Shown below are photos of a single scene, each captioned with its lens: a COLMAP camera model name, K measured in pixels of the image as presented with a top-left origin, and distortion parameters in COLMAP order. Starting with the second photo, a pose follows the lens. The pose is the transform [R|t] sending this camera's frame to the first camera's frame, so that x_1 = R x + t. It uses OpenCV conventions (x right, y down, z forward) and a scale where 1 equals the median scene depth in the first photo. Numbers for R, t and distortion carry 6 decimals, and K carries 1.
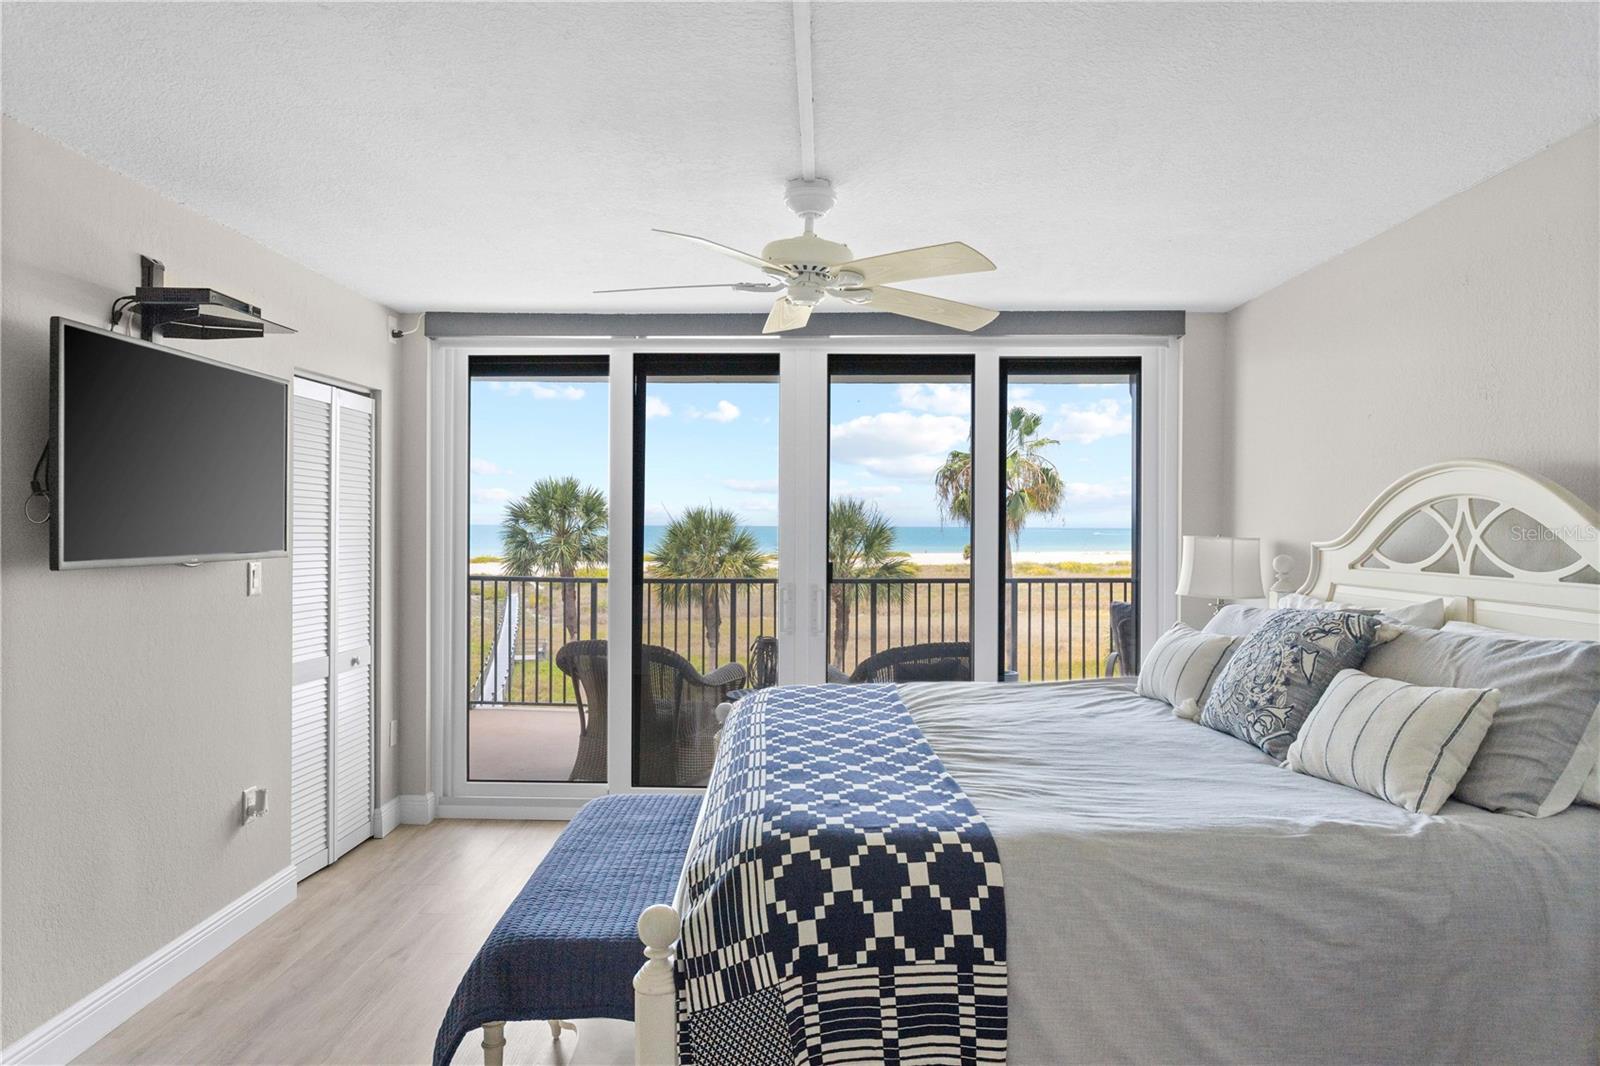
lens RADIAL K [[991.7, 0, 797.6], [0, 991.7, 520.7], [0, 0, 1]] dist [-0.003805, -0.000629]
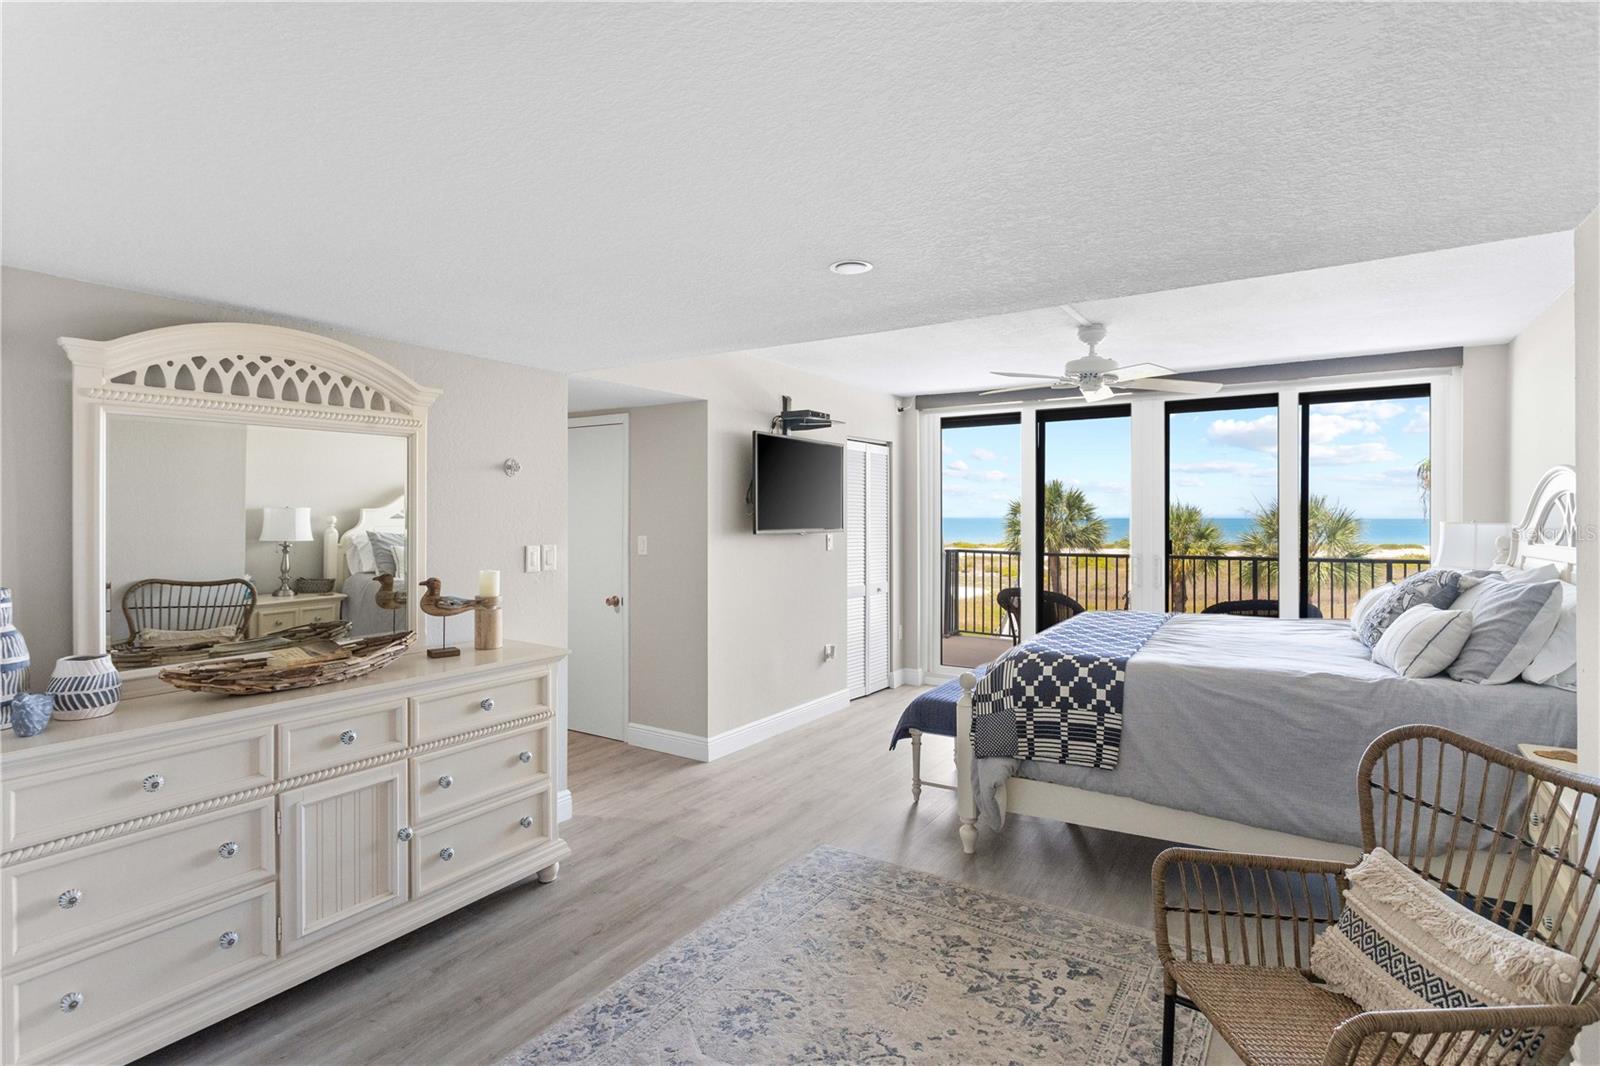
lens RADIAL K [[804.7, 0, 807.5], [0, 804.7, 529.5], [0, 0, 1]] dist [-0.000212, 0.000509]
pose [[0.853509, 0.004380, -0.521059, 0.457291], [0.005180, 0.999844, 0.016888, 0.006061], [0.521052, -0.017113, 0.853353, -0.723588]]
